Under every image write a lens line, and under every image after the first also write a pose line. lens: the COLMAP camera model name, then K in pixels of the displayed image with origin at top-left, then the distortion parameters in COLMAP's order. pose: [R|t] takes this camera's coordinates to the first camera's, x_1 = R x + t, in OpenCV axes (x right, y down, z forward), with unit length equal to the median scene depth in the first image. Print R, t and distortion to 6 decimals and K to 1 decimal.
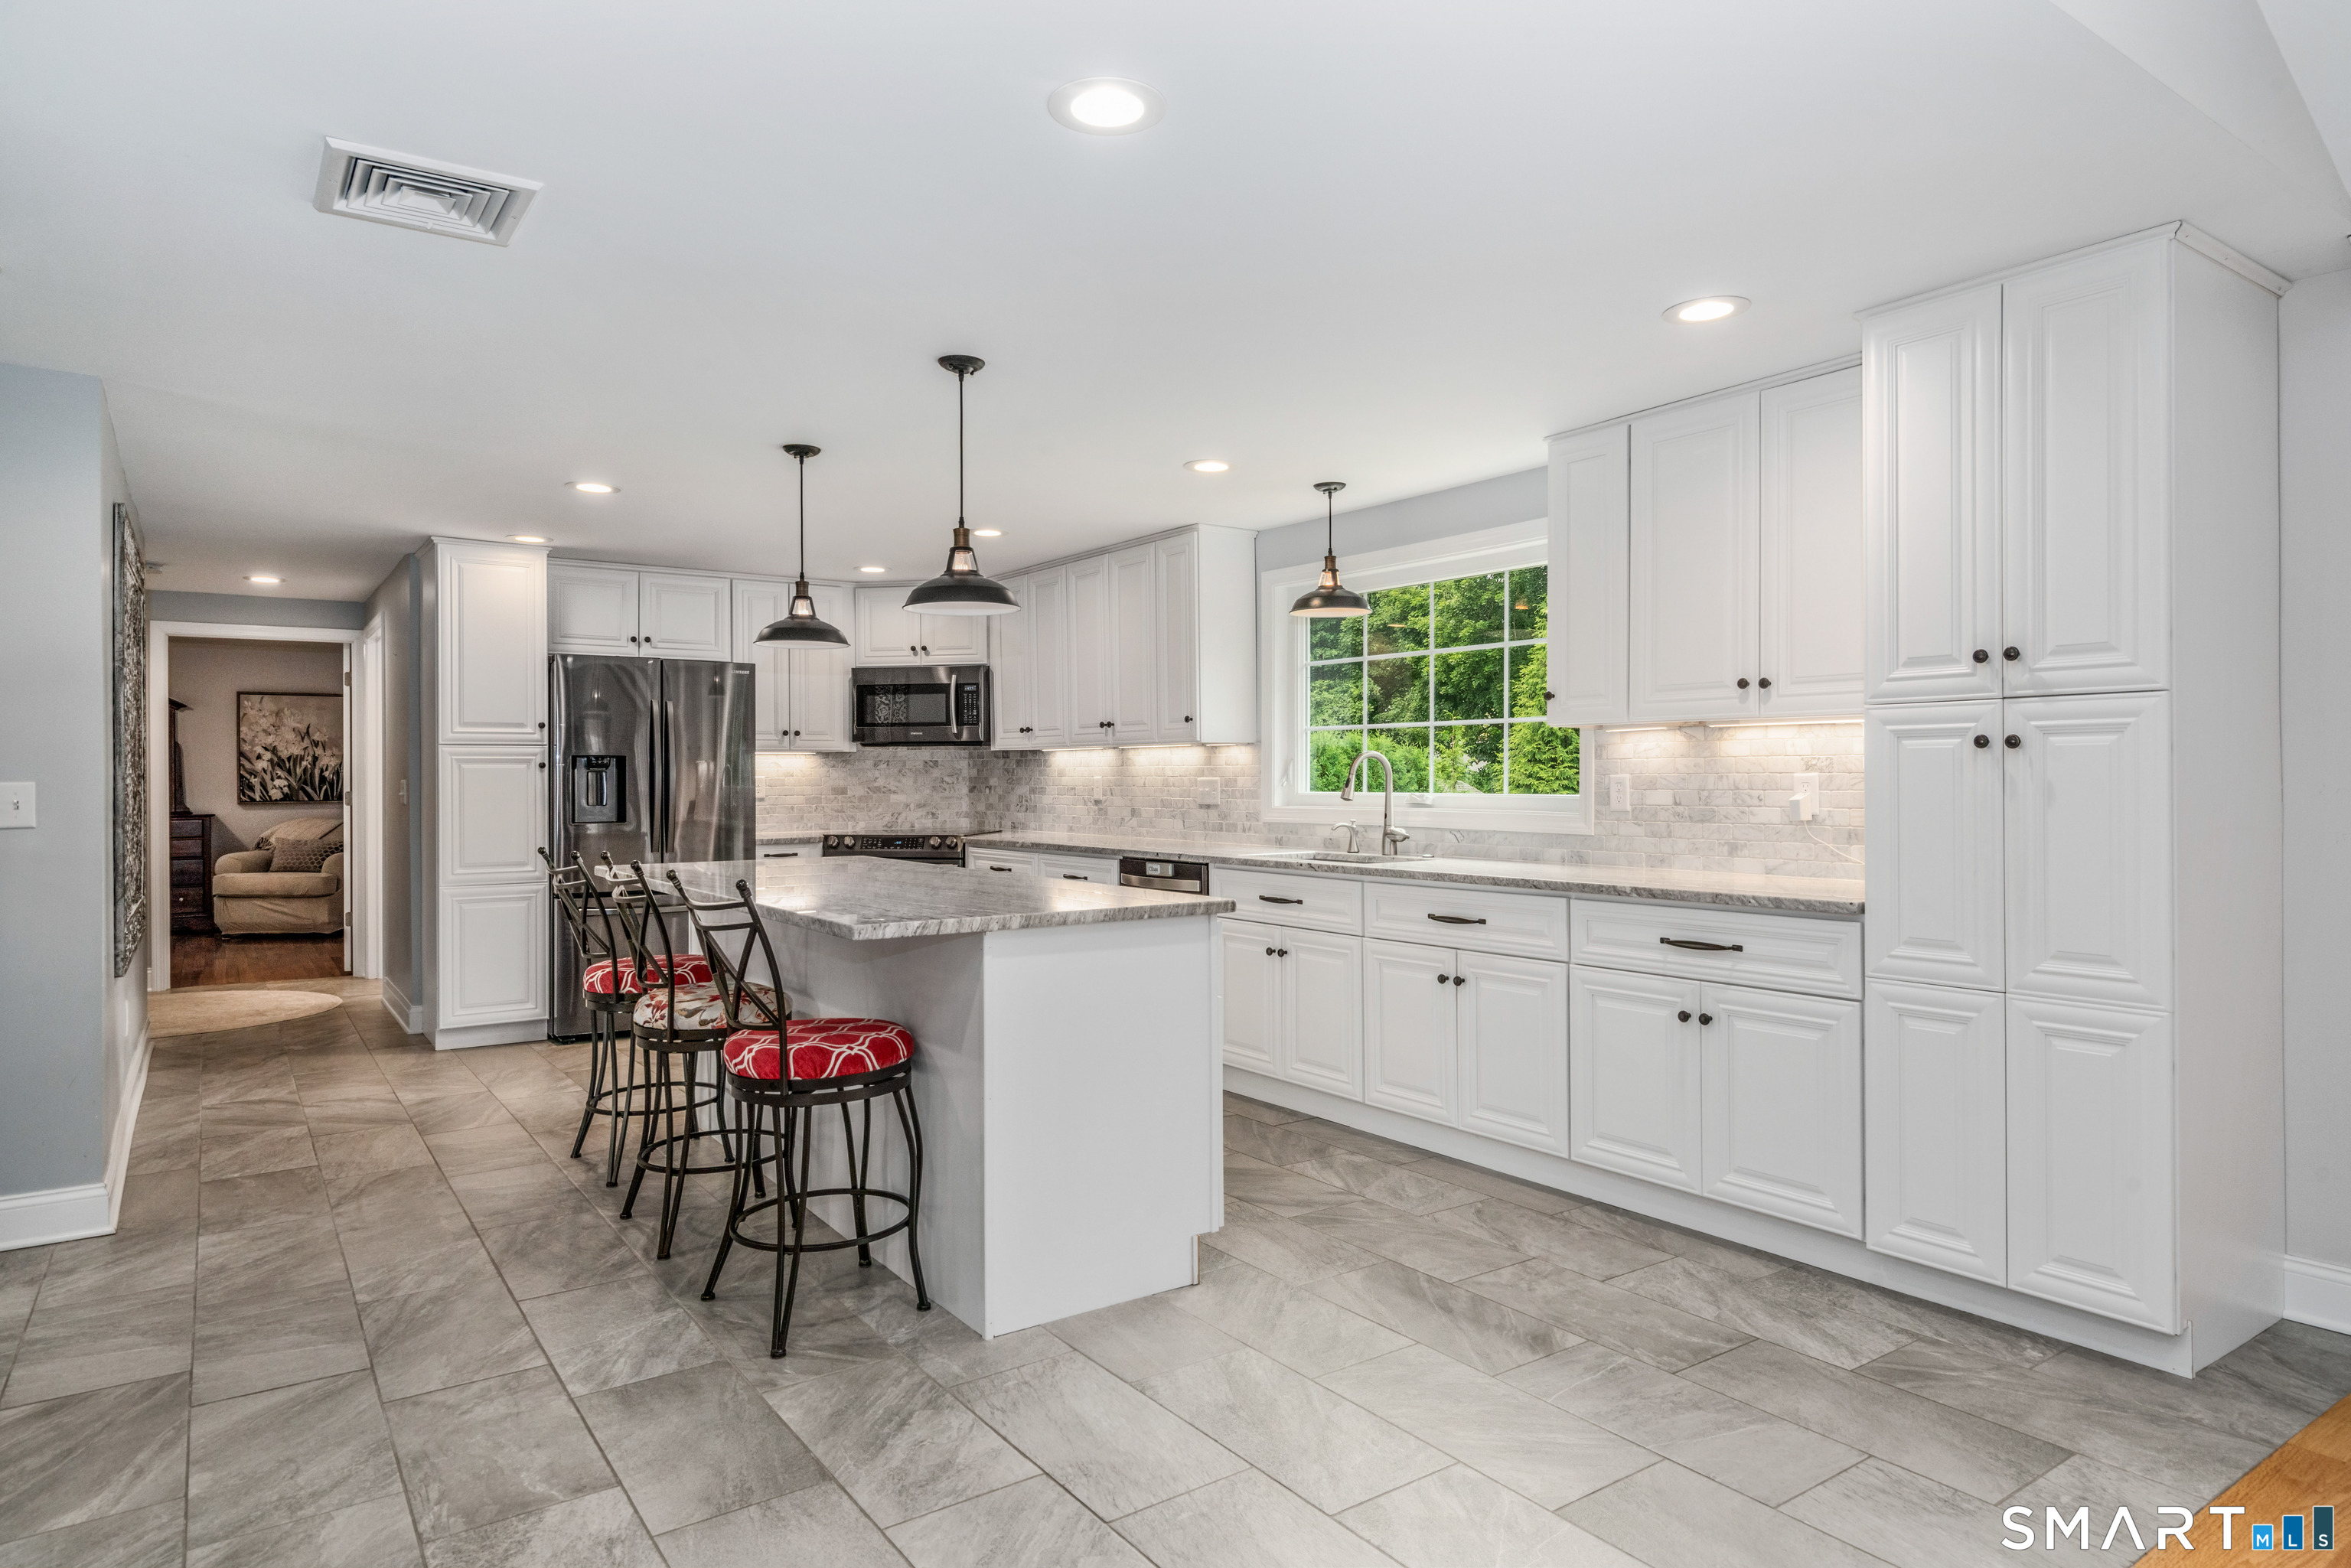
lens RADIAL K [[1369.1, 0, 1167.2], [0, 1369.1, 774.5], [0, 0, 1]] dist [-0.006092, 0.006797]
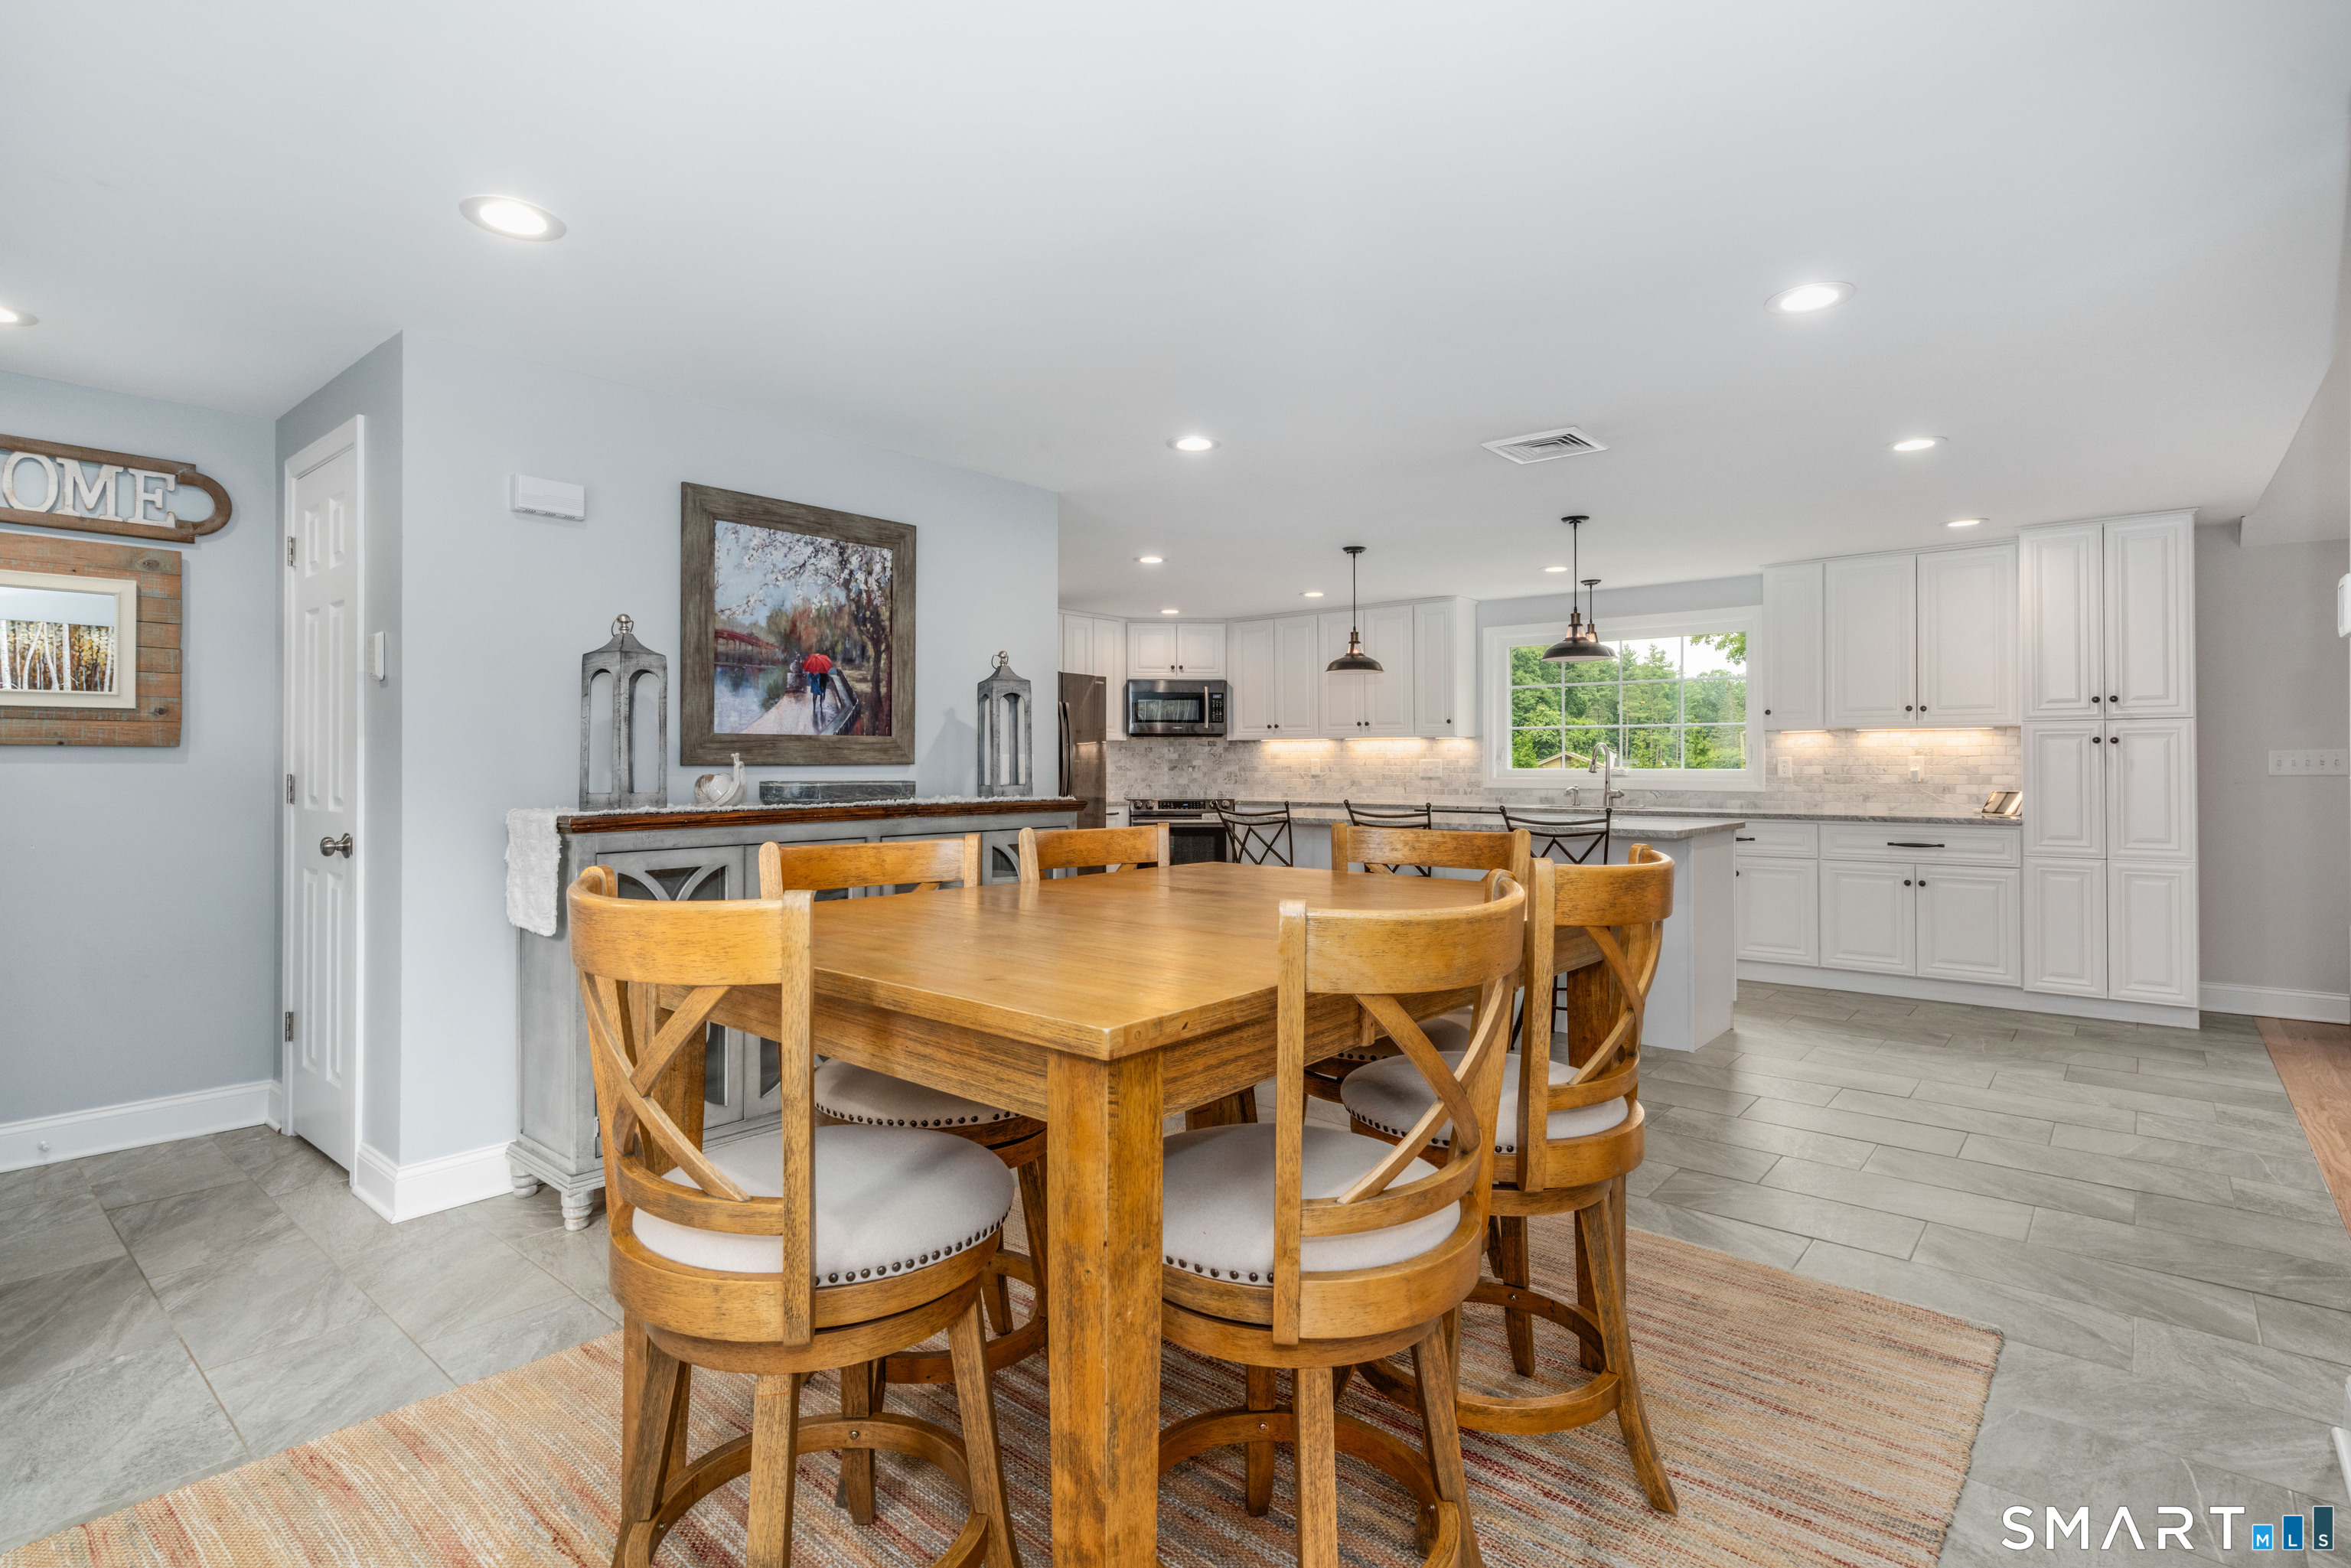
lens RADIAL K [[1166.0, 0, 1178.1], [0, 1166.0, 751.1], [0, 0, 1]] dist [0.012106, -0.001766]
pose [[0.966950, 0.009329, 0.254796, -0.563710], [-0.006189, 0.999895, -0.013123, 0.011634], [-0.254892, 0.011112, 0.966906, -0.178047]]
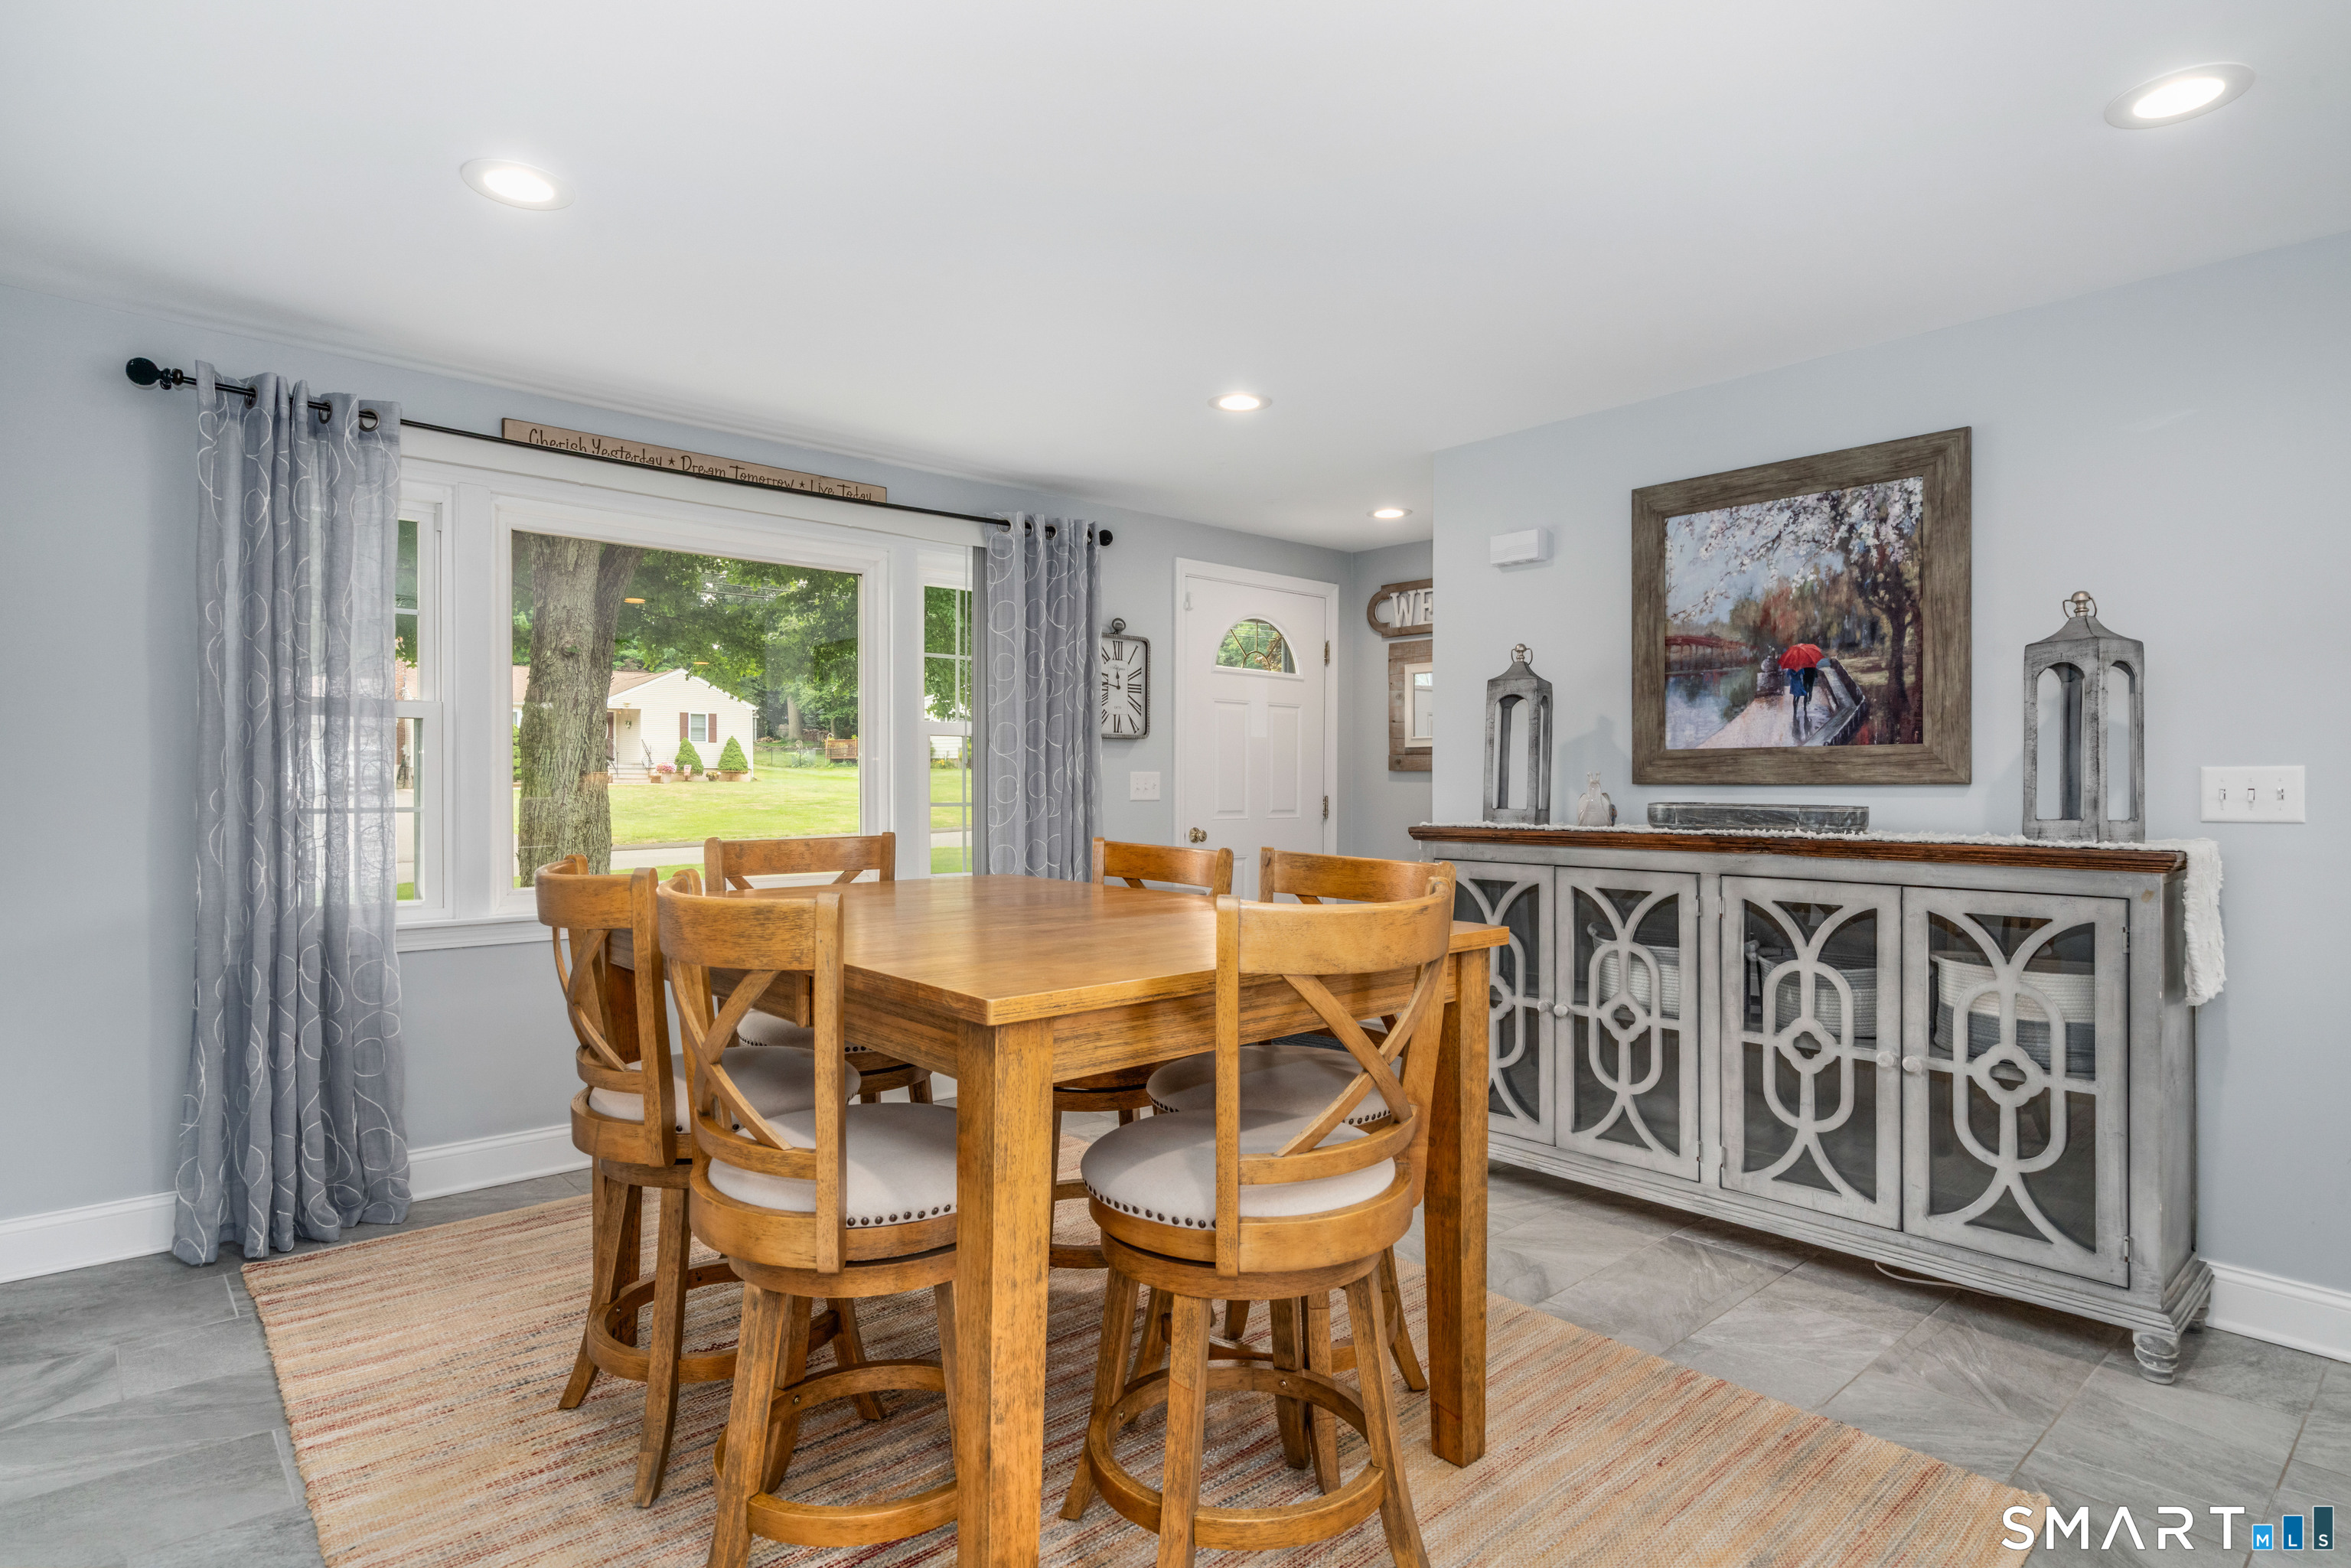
lens RADIAL K [[1229.5, 0, 1161.6], [0, 1229.5, 789.4], [0, 0, 1]] dist [-0.003599, -0.001938]
pose [[0.109857, 0.013777, -0.993852, -0.108270], [-0.003199, 0.999904, 0.013507, 0.008041], [0.993942, 0.001696, 0.109891, 0.145863]]
